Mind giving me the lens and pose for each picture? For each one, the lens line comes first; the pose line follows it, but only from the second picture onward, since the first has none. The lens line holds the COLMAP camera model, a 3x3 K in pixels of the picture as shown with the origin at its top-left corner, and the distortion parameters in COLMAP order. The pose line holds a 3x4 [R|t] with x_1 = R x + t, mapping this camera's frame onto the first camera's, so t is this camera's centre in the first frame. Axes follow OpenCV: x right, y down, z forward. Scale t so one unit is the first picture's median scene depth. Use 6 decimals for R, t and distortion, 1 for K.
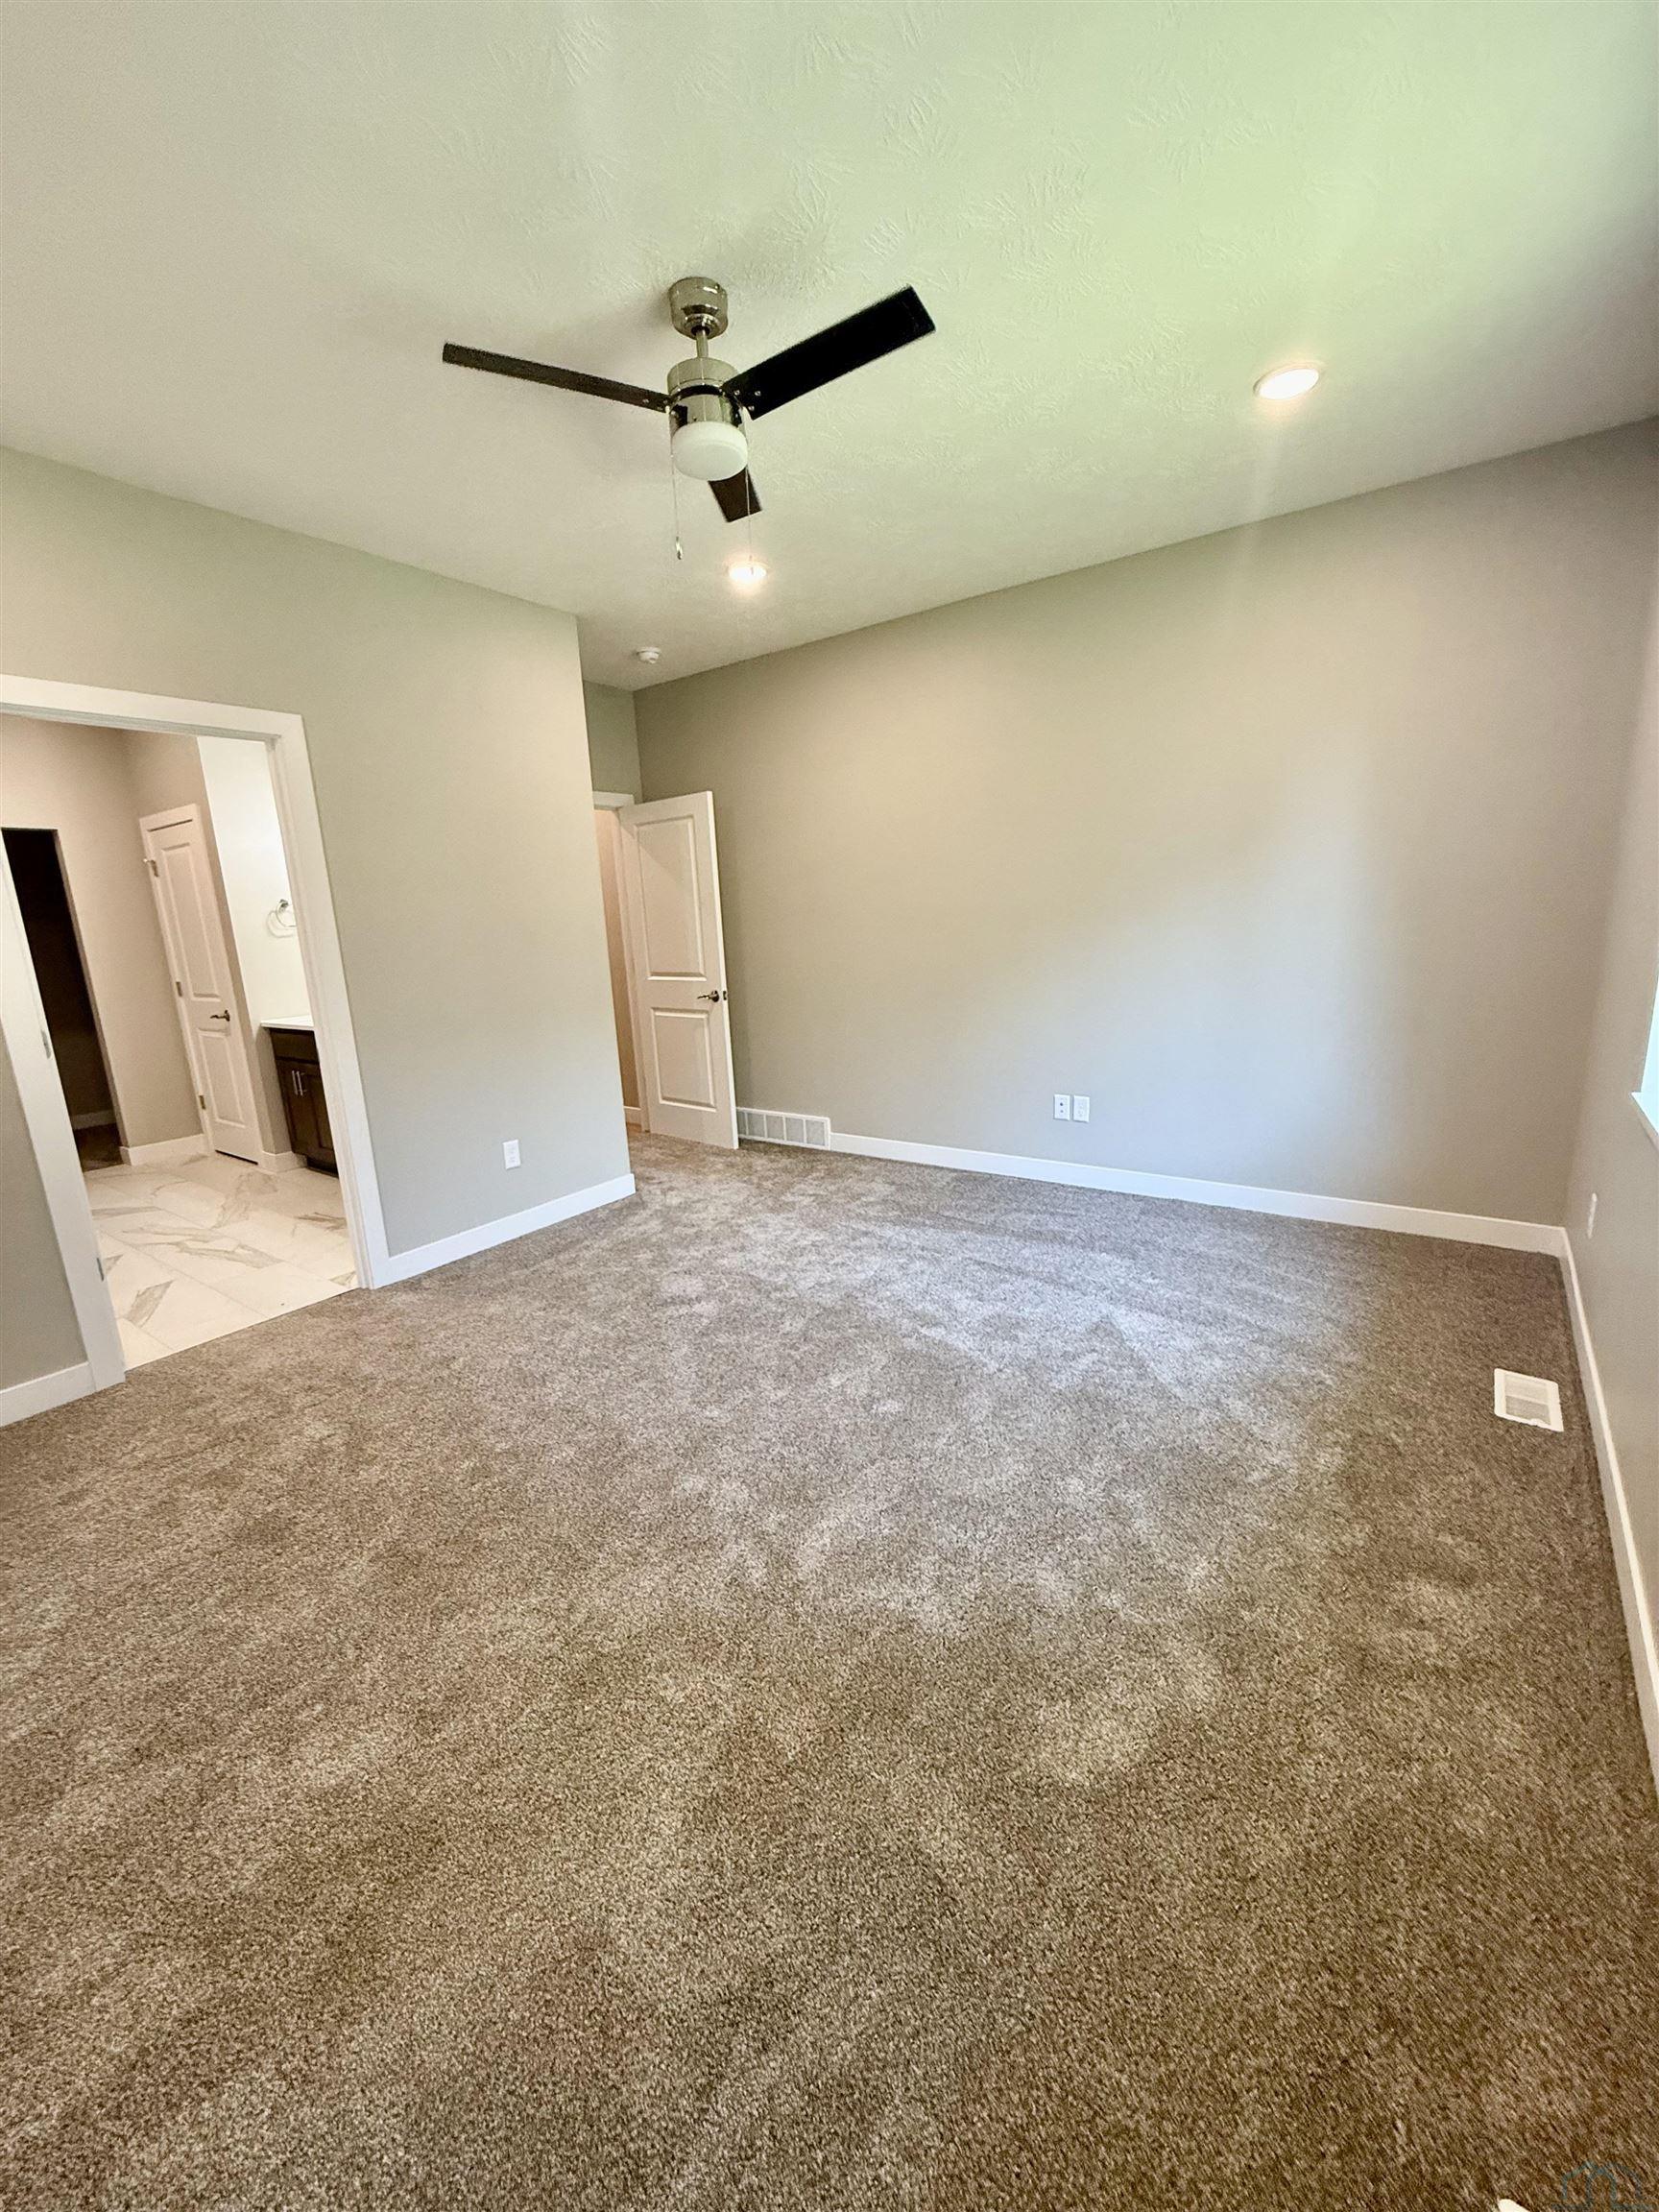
lens RADIAL K [[882.5, 0, 829.5], [0, 882.5, 1106.0], [0, 0, 1]] dist [0.000629, -0.000126]
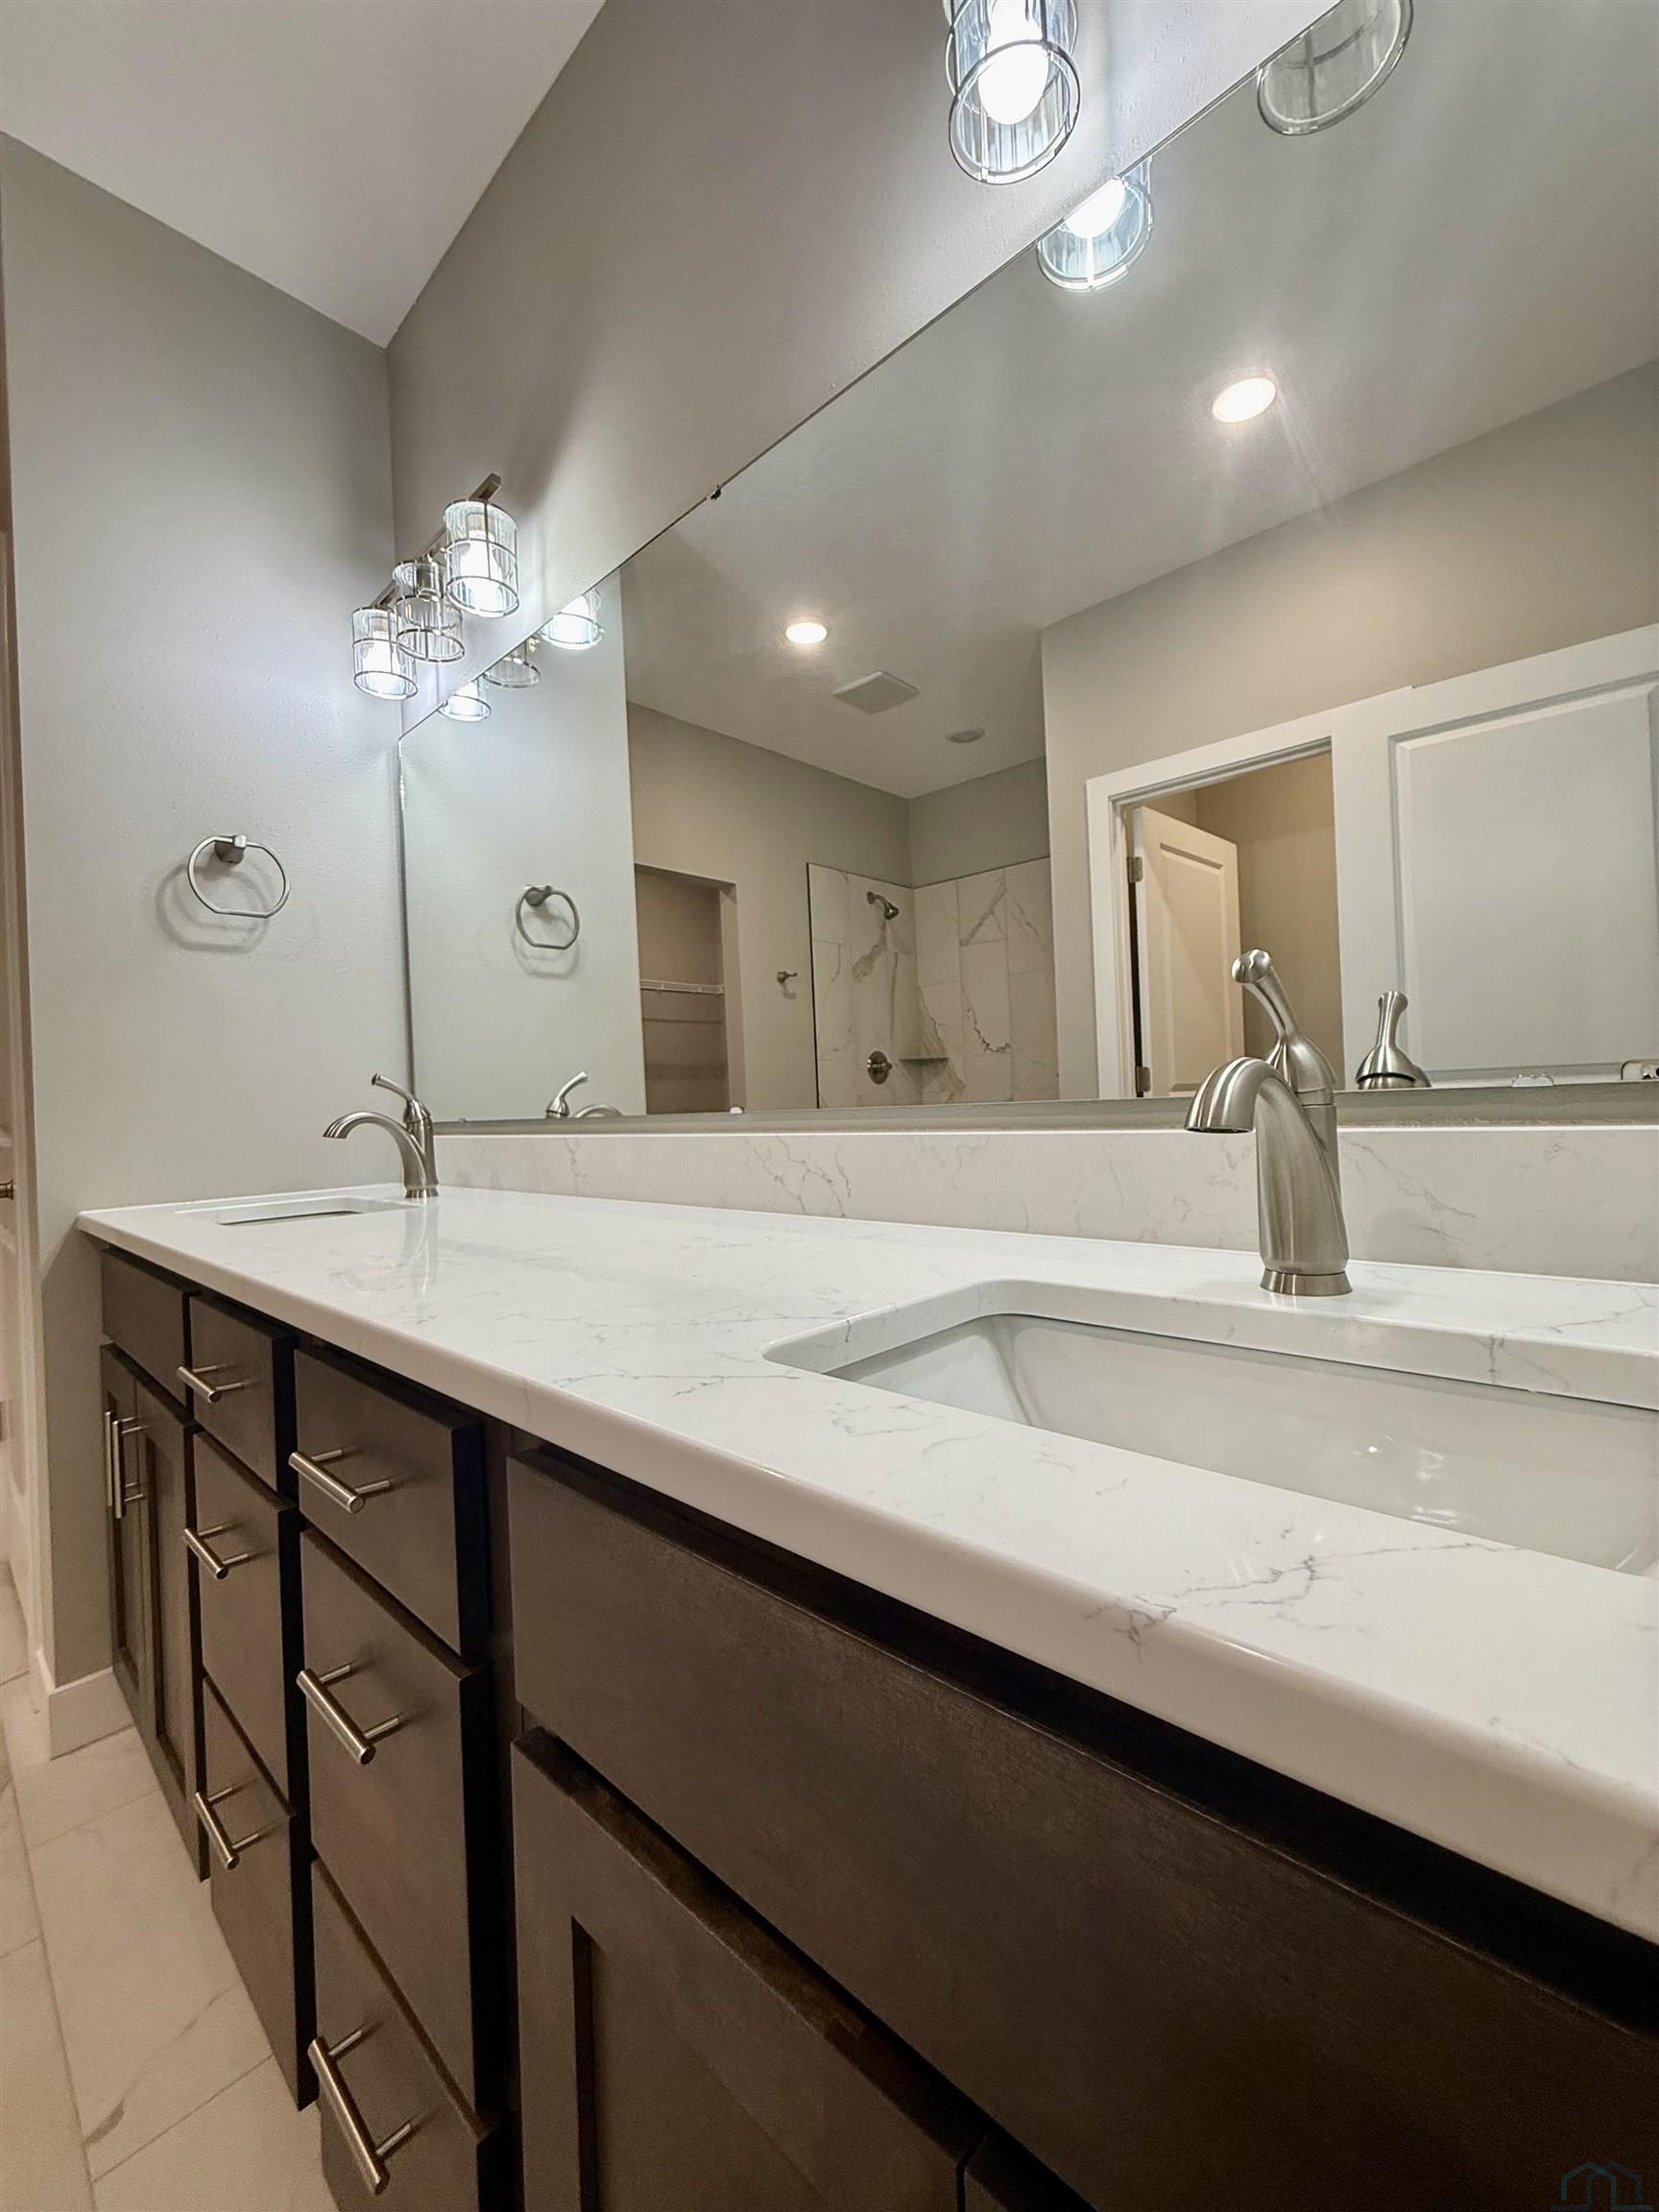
lens RADIAL K [[891.1, 0, 829.5], [0, 891.1, 1106.0], [0, 0, 1]] dist [0.021336, -0.018211]
pose [[0.991662, 0.016733, -0.127776, -0.349468], [-0.043516, 0.976773, -0.209813, -0.076696], [0.121297, 0.213624, 0.969356, 0.714882]]
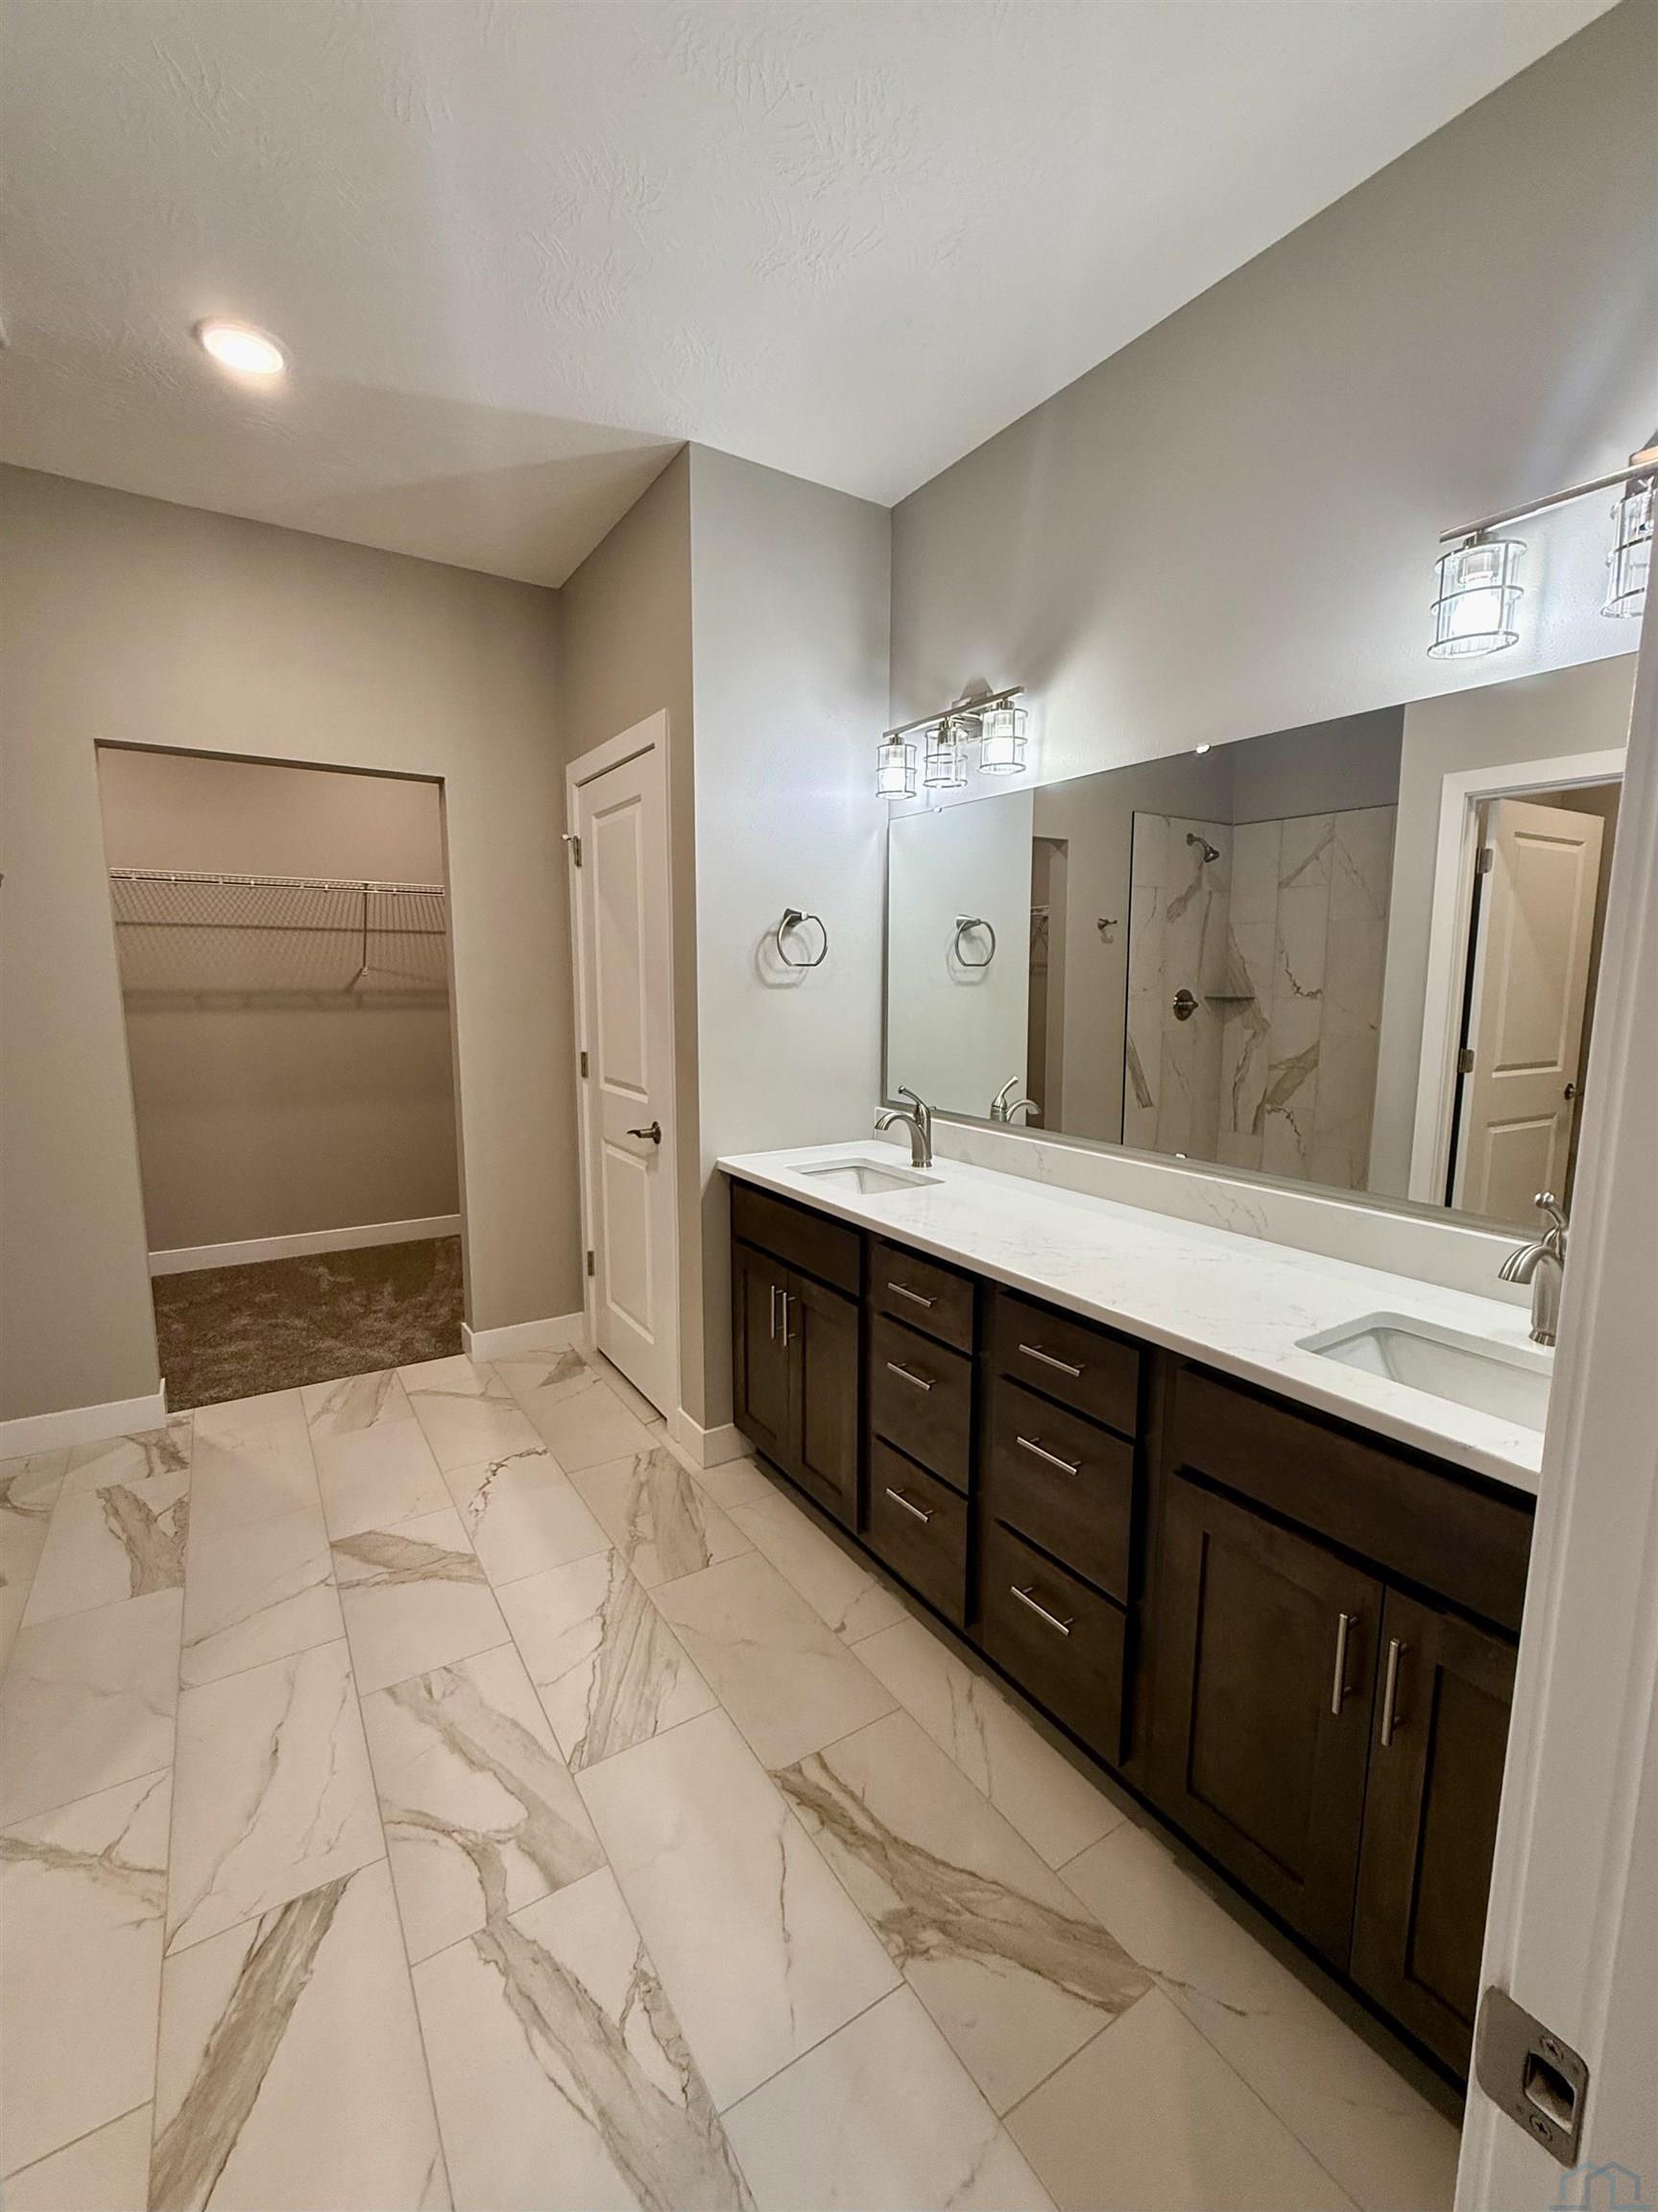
lens RADIAL K [[933.1, 0, 829.0], [0, 933.1, 1106.0], [0, 0, 1]] dist [0.000831, 0.000192]
pose [[0.929055, 0.103208, -0.355254, -0.401145], [-0.125756, 0.991217, -0.040906, -0.108138], [0.347912, 0.082680, 0.933874, 0.532020]]
